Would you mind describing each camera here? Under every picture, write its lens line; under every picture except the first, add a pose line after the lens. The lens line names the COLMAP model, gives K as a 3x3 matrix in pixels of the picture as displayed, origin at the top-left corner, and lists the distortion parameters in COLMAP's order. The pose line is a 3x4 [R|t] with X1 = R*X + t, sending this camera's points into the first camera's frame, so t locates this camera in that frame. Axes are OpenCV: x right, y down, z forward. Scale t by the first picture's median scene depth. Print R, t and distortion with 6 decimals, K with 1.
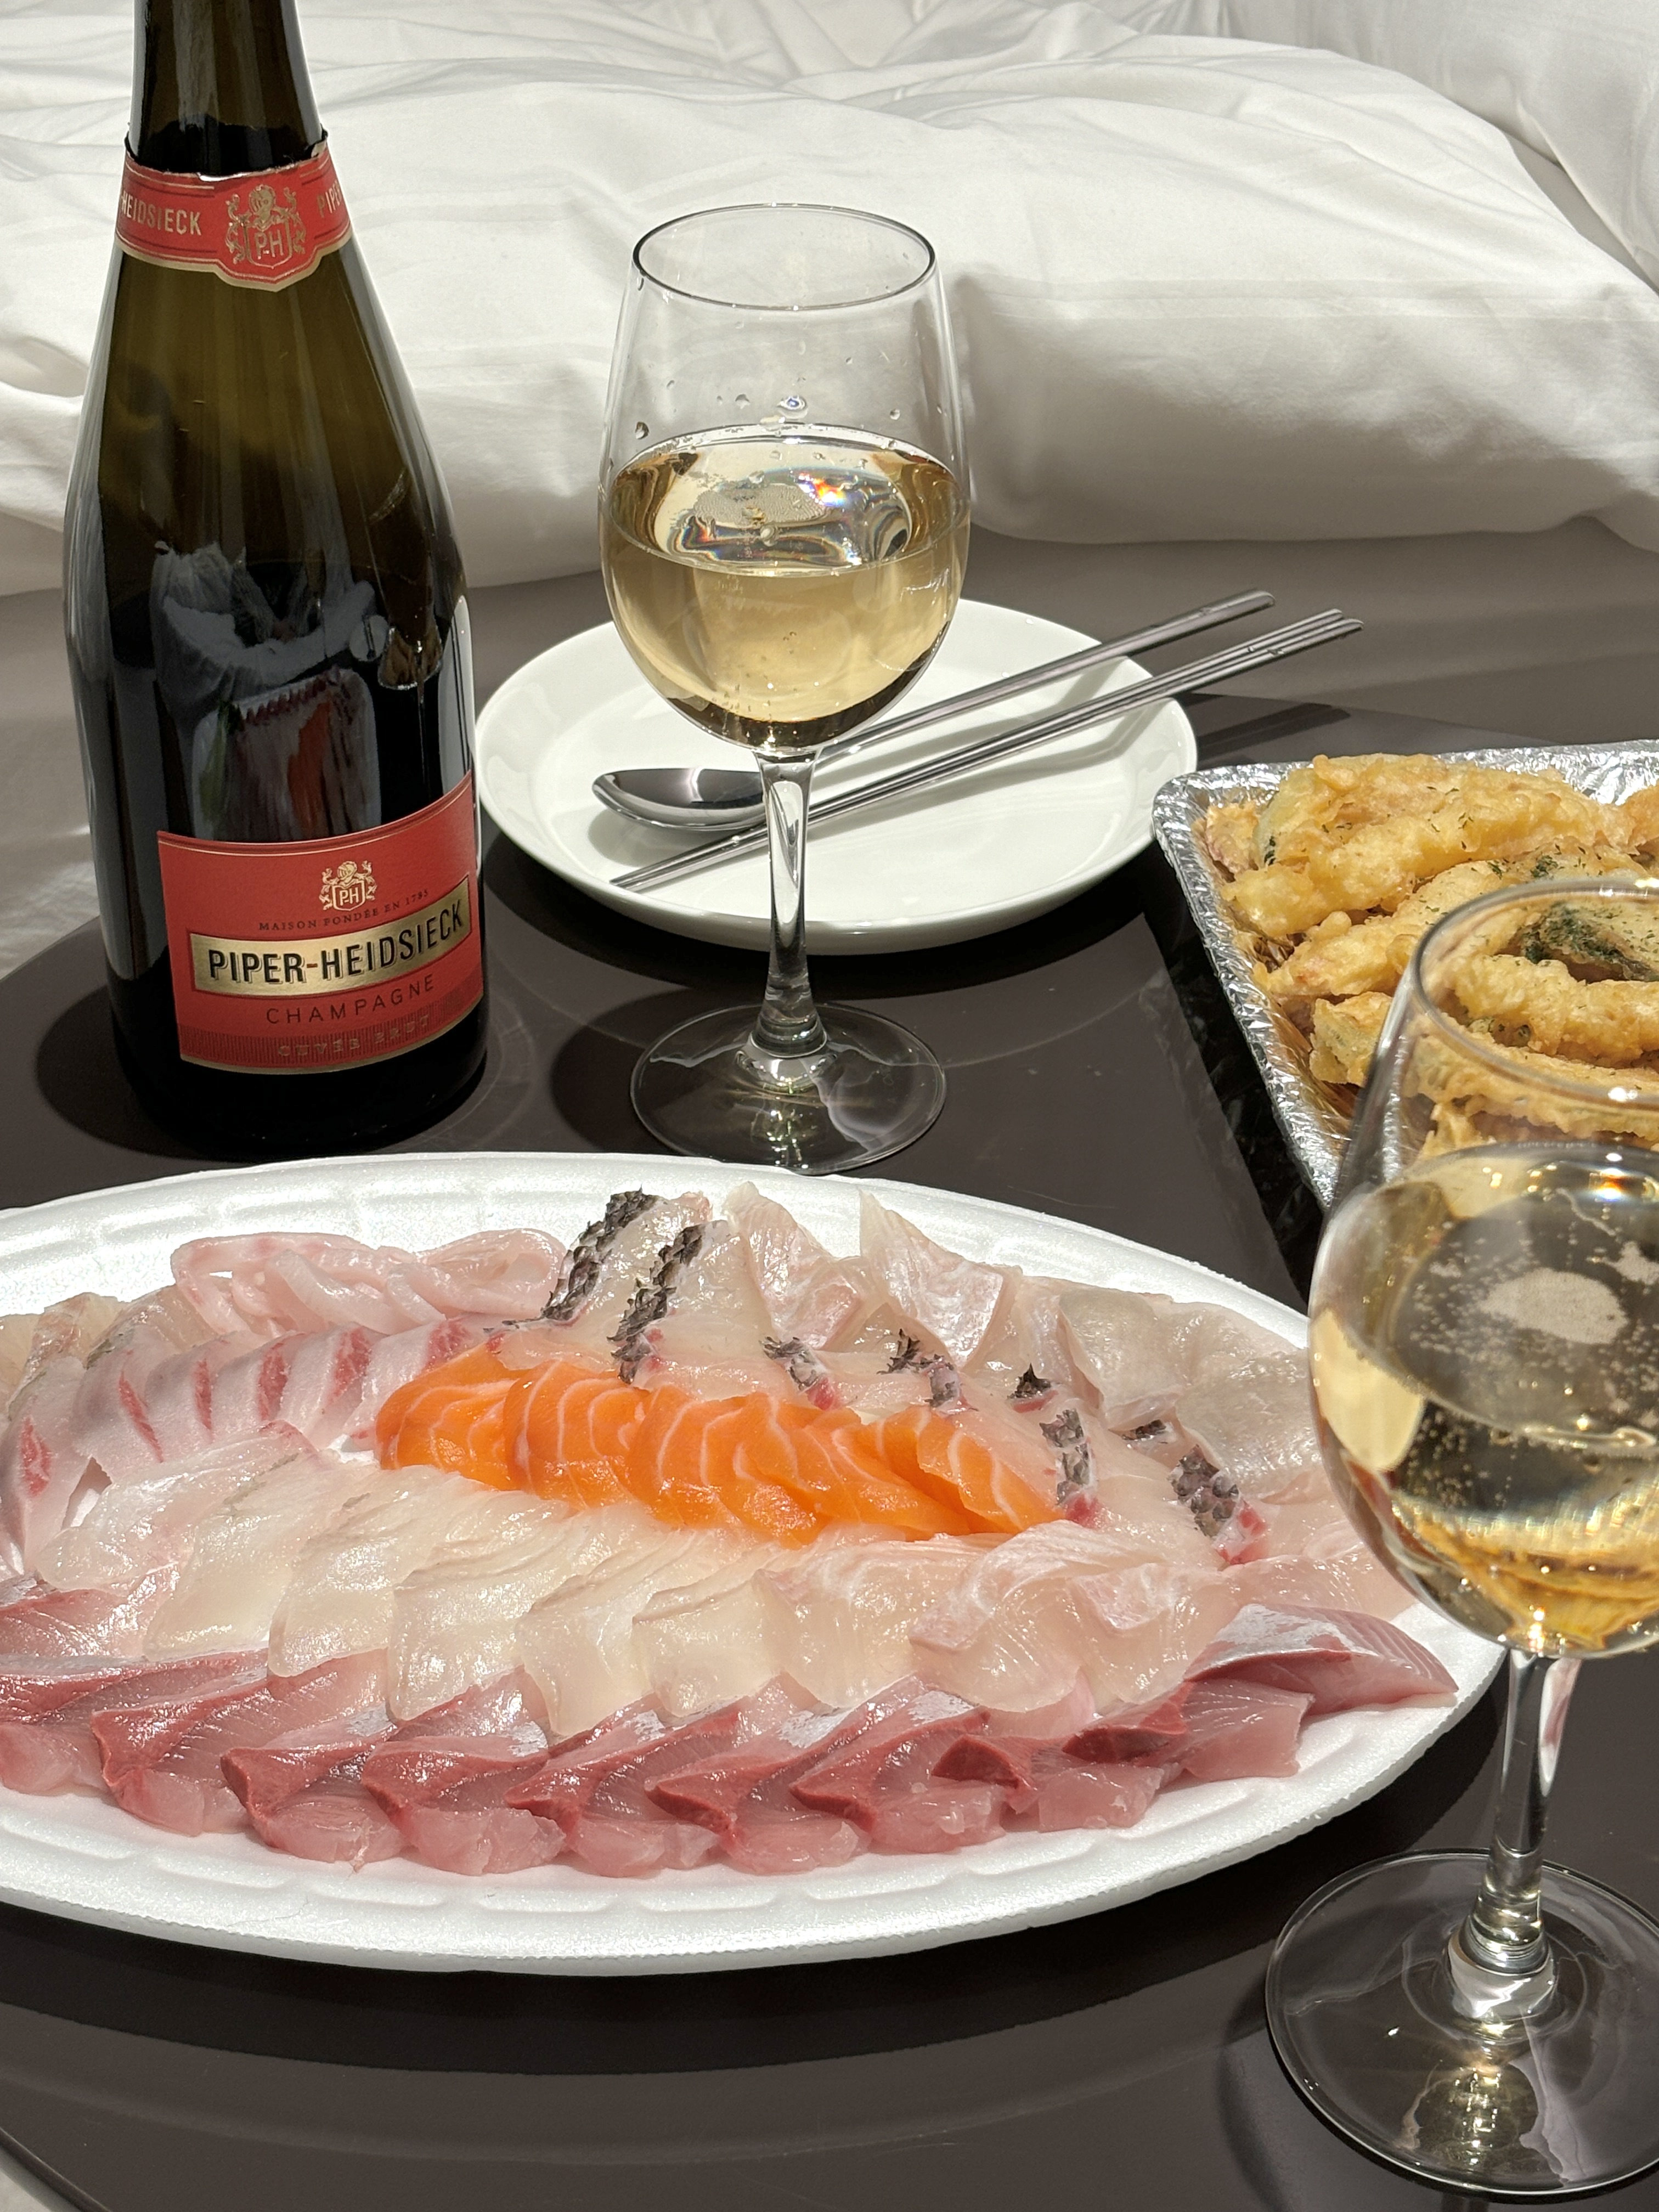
lens RADIAL K [[3600.4, 0, 829.2], [0, 3600.4, 1101.7], [0, 0, 1]] dist [-0.008832, 0.000000]
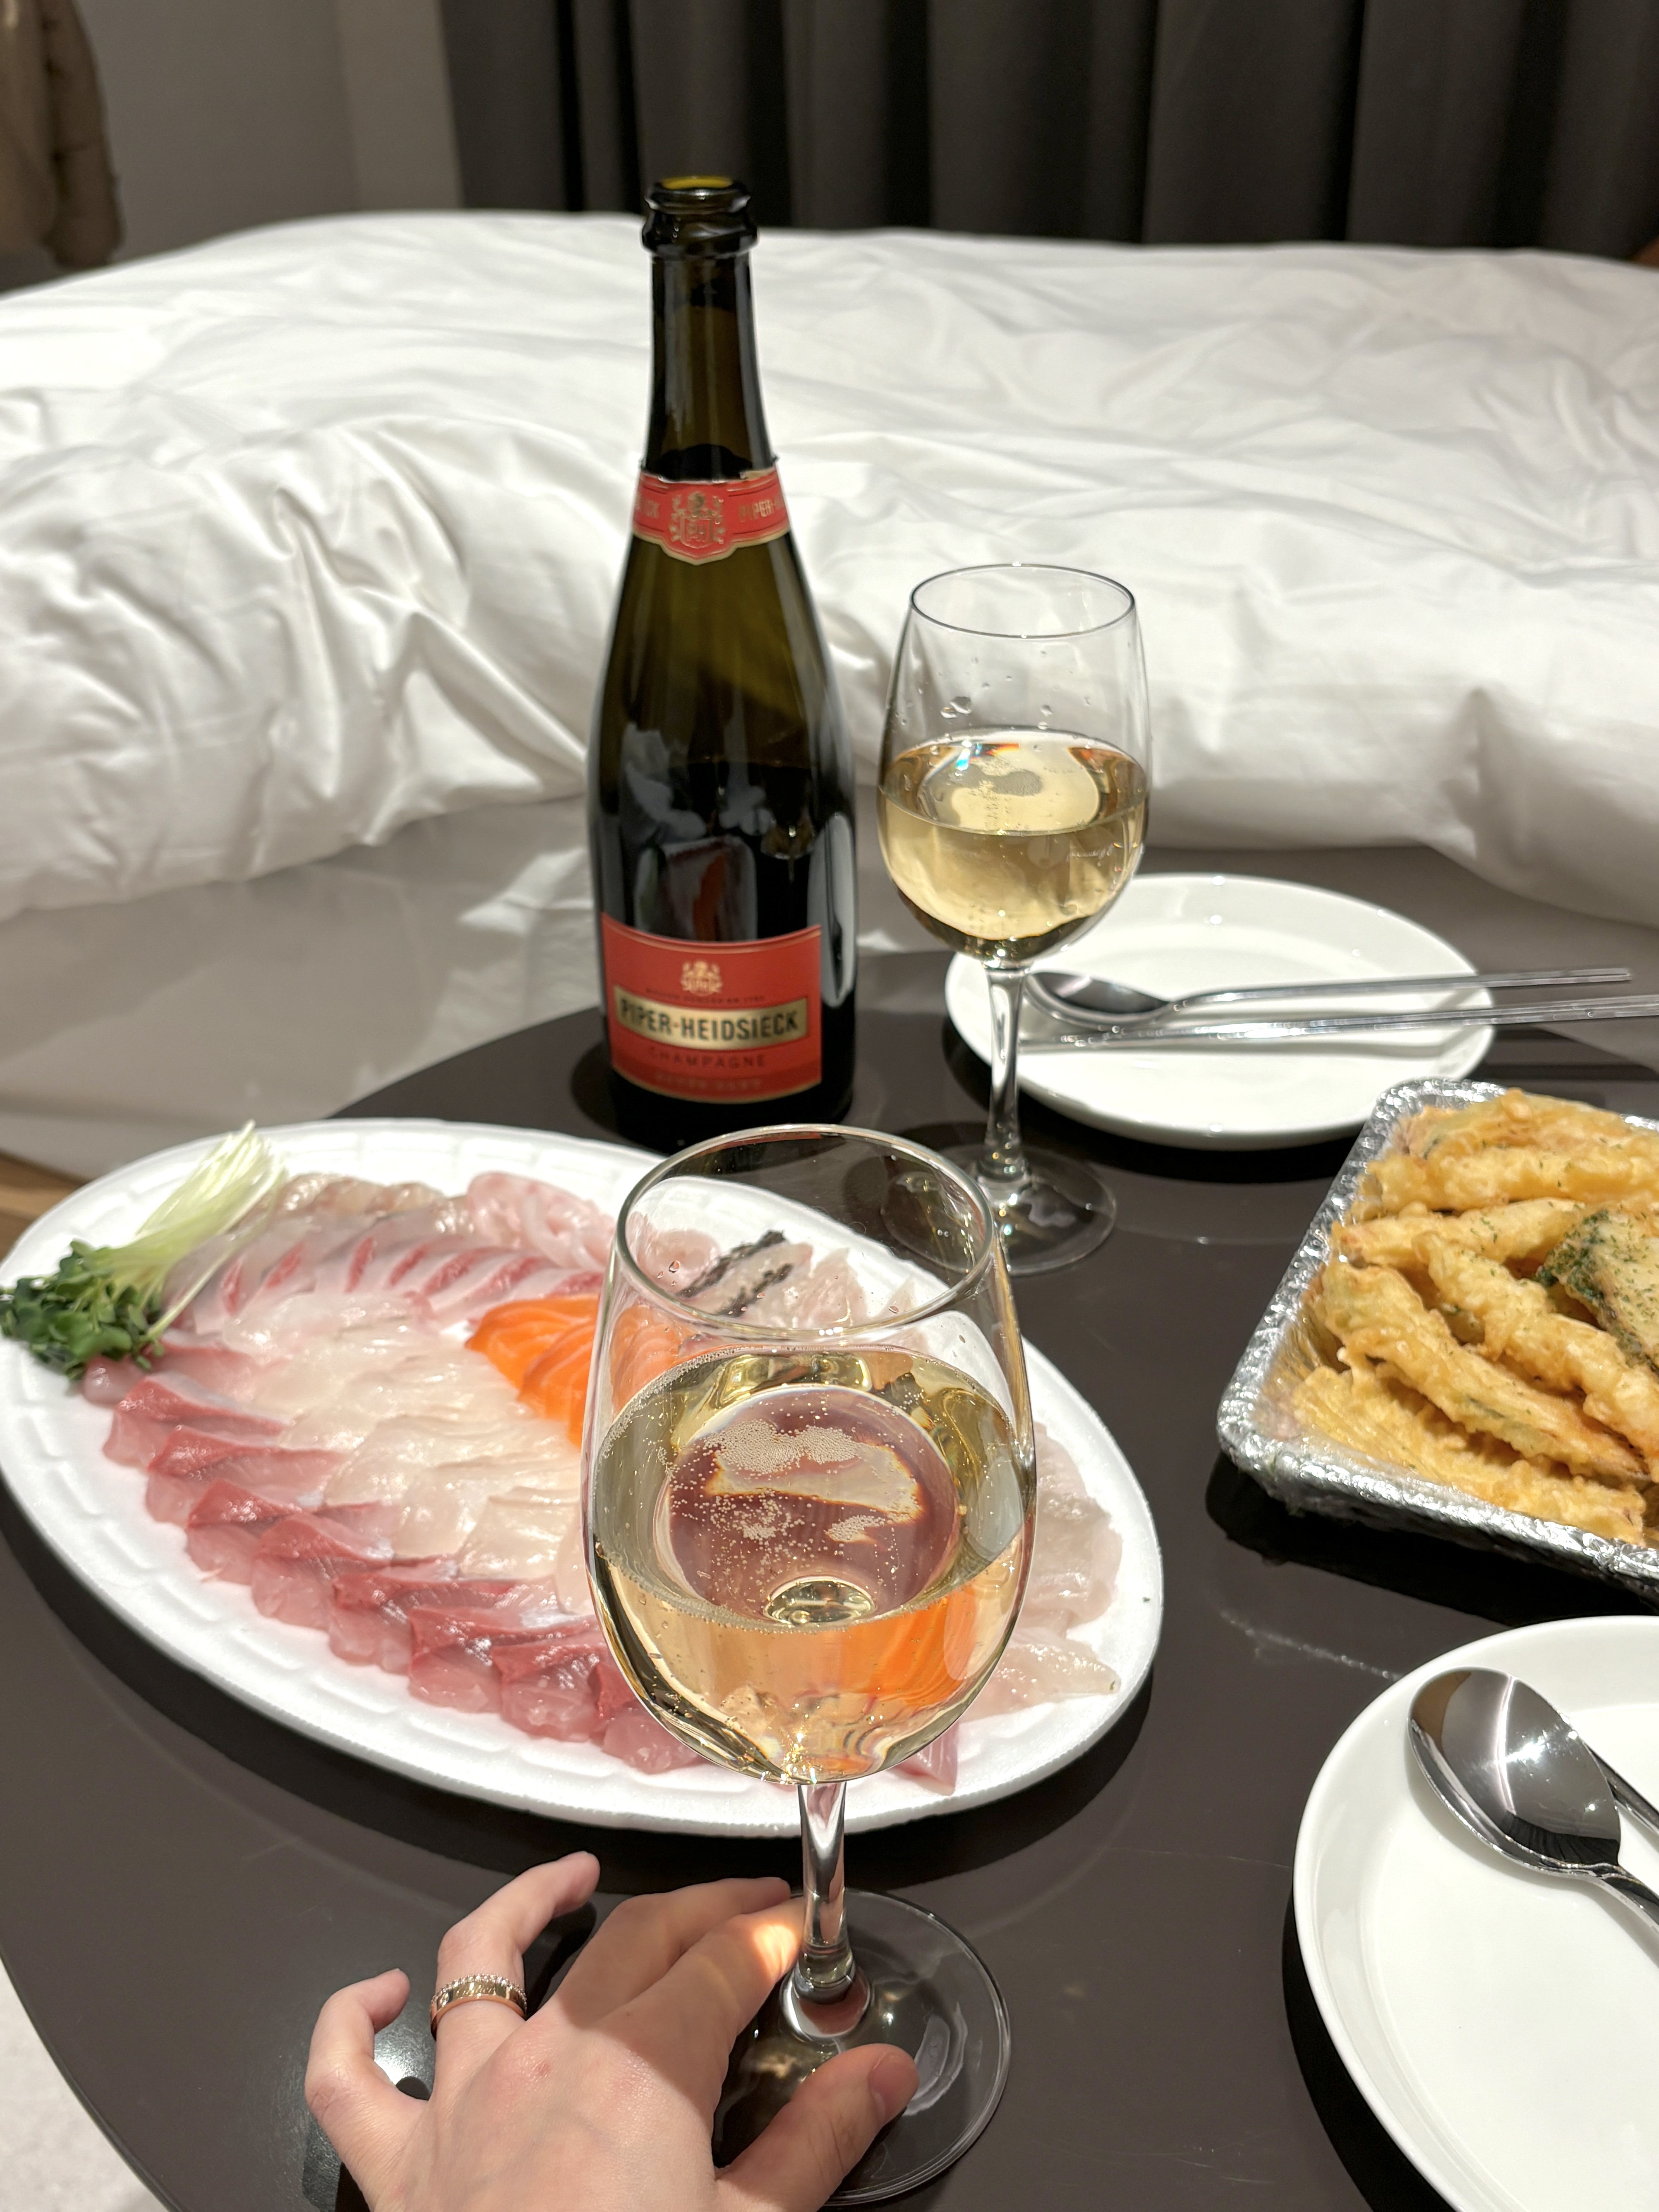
lens RADIAL K [[2156.9, 0, 828.5], [0, 2156.9, 1112.5], [0, 0, 1]] dist [0.022781, 0.000000]
pose [[0.839006, 0.279752, -0.466698, 0.342500], [-0.284598, 0.956652, 0.061808, -0.077333], [0.463759, 0.080964, 0.882254, 0.242635]]
